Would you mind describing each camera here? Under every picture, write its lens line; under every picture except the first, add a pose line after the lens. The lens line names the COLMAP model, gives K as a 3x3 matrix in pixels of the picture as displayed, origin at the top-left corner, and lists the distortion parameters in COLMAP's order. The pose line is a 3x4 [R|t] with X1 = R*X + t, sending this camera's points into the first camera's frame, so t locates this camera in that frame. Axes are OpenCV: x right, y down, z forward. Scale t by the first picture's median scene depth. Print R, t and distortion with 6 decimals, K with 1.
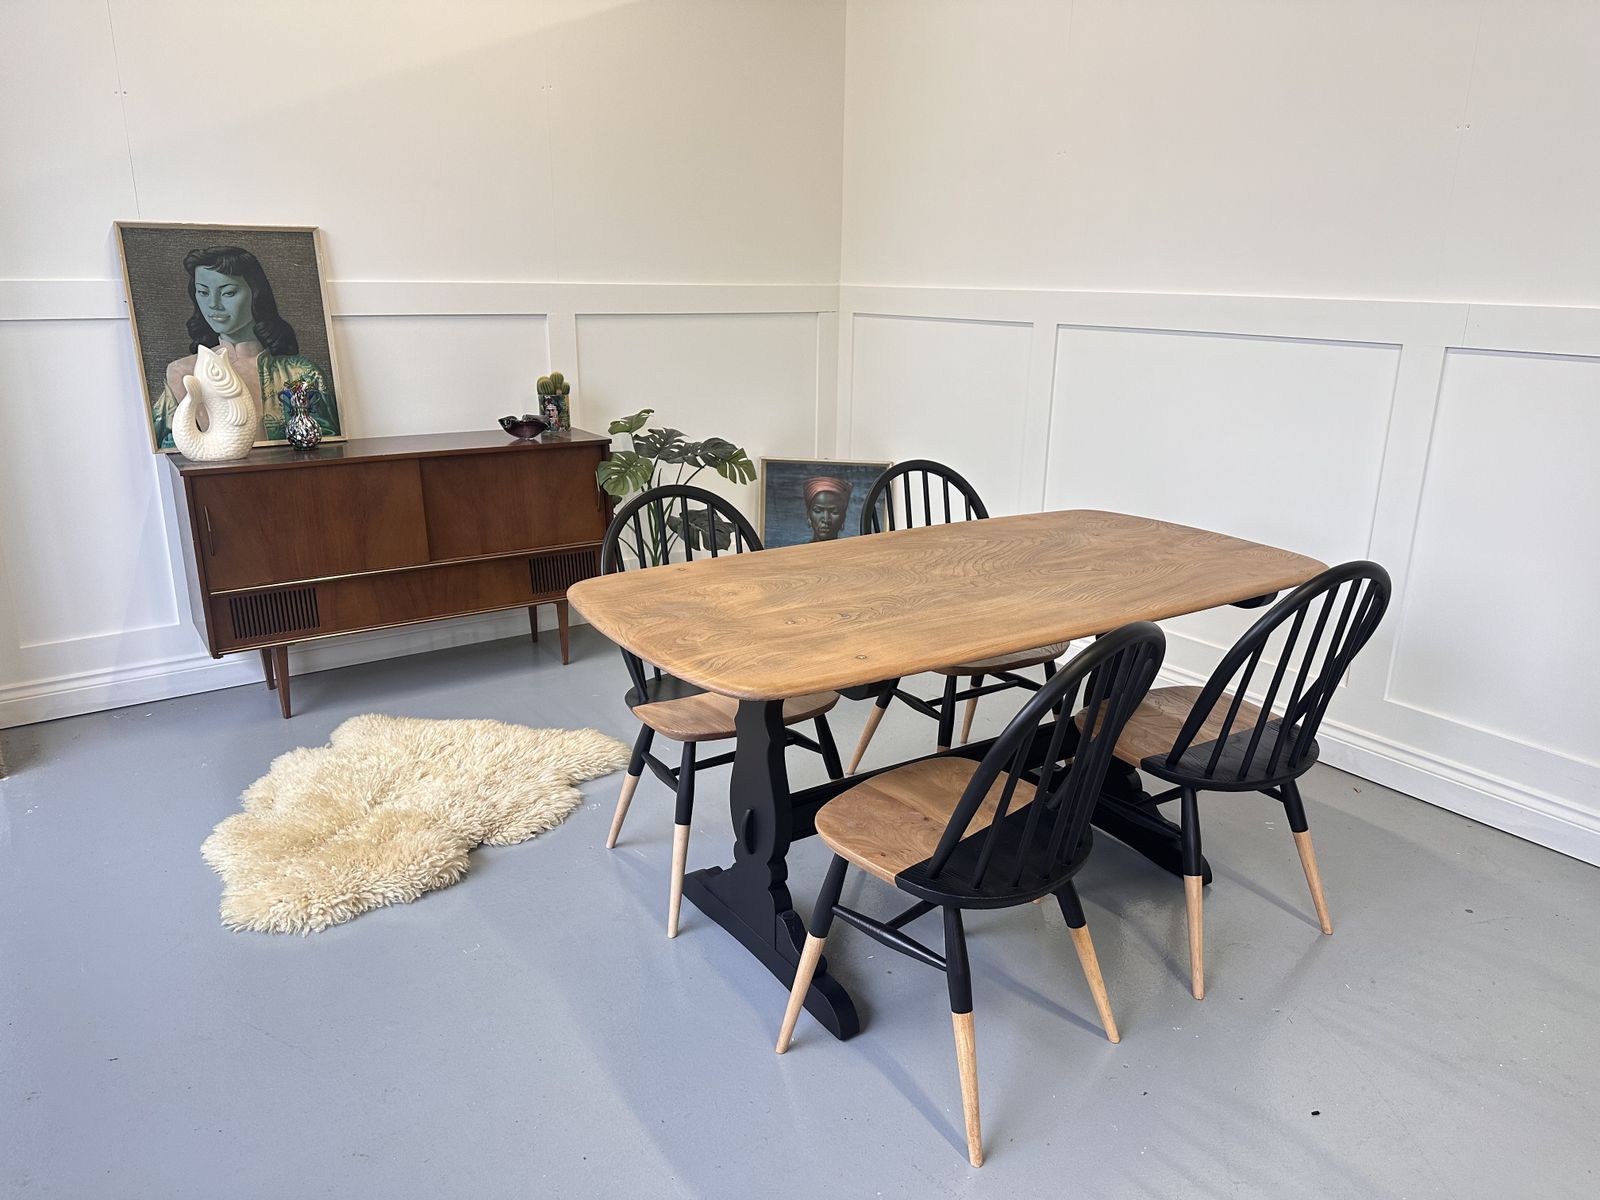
lens RADIAL K [[1125.2, 0, 806.4], [0, 1125.2, 608.2], [0, 0, 1]] dist [0.140427, -0.233912]
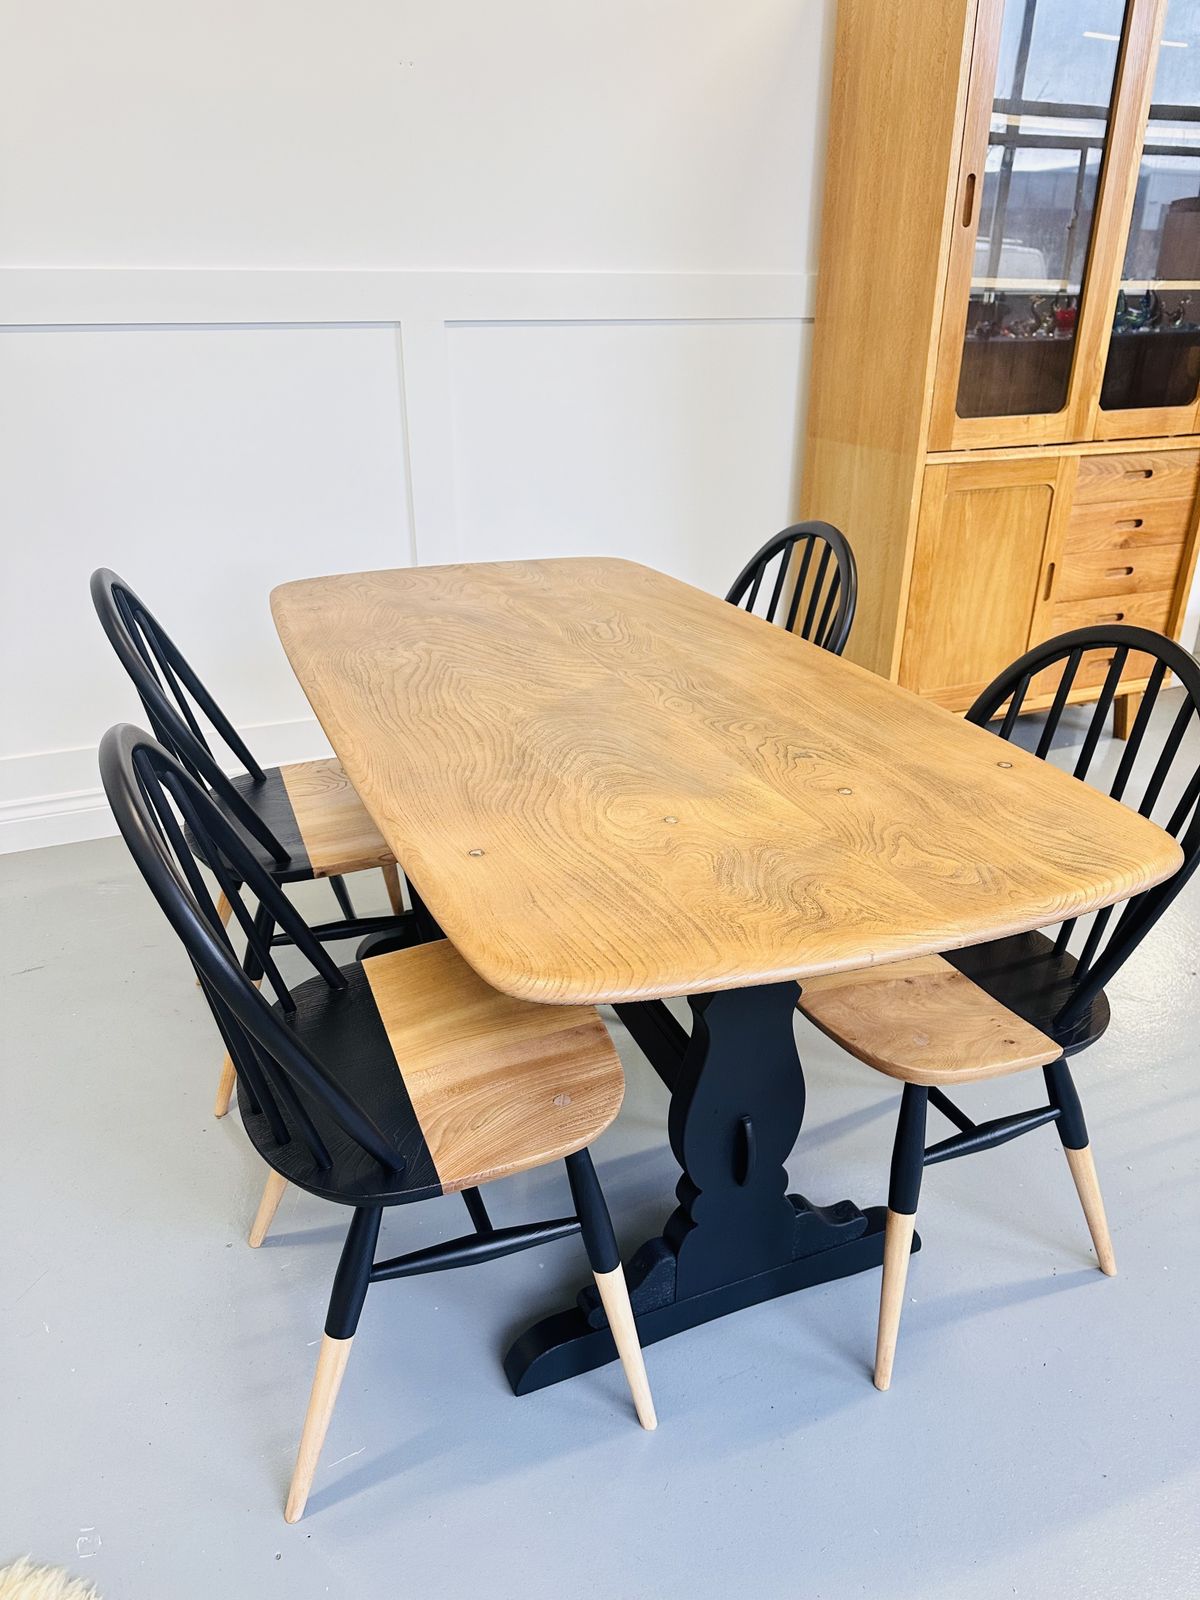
lens RADIAL K [[1124.1, 0, 600.0], [0, 1124.1, 800.0], [0, 0, 1]] dist [0.139559, -0.226389]
pose [[0.203585, -0.414374, 0.887044, -0.358760], [0.283633, 0.892128, 0.351652, -0.144628], [-0.937073, 0.180004, 0.299154, 0.565170]]
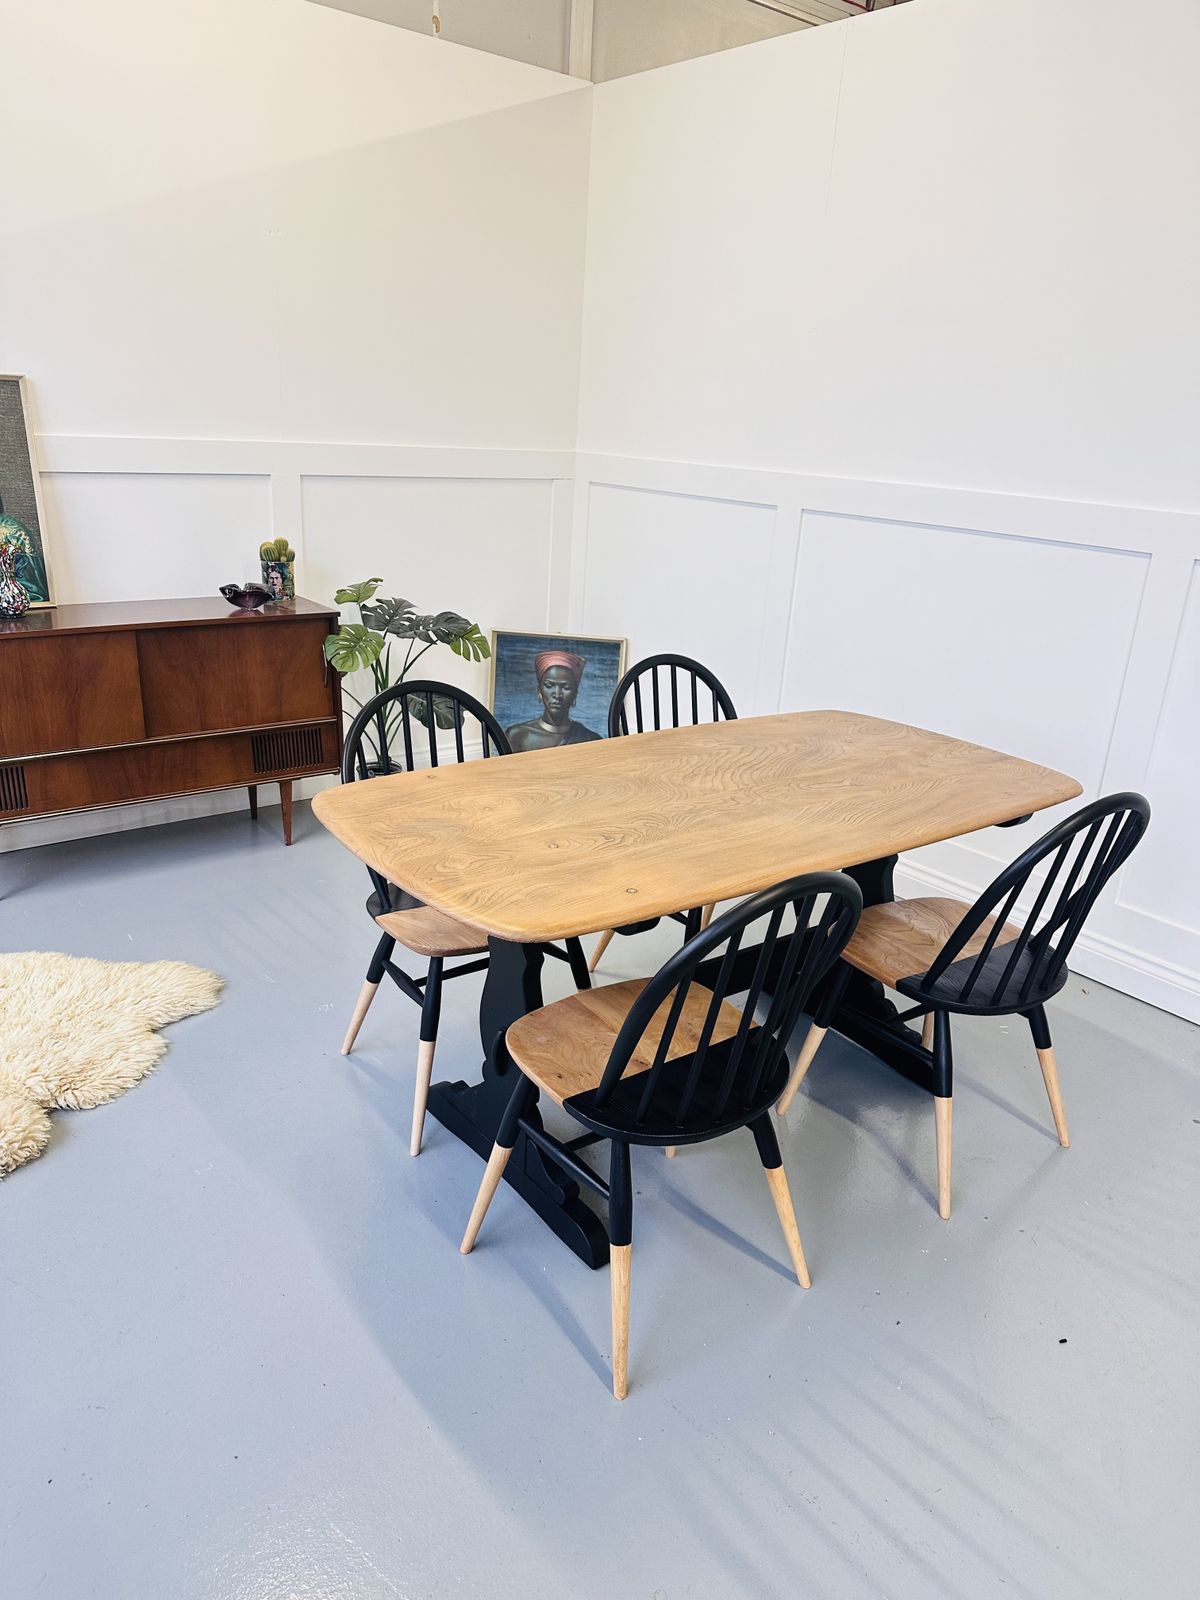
lens RADIAL K [[1124.3, 0, 591.0], [0, 1124.3, 813.4], [0, 0, 1]] dist [0.154977, -0.296528]
pose [[0.997191, 0.018455, 0.072593, -0.031354], [-0.022343, 0.998339, 0.053113, -0.040184], [-0.071493, -0.054586, 0.995946, 0.025708]]
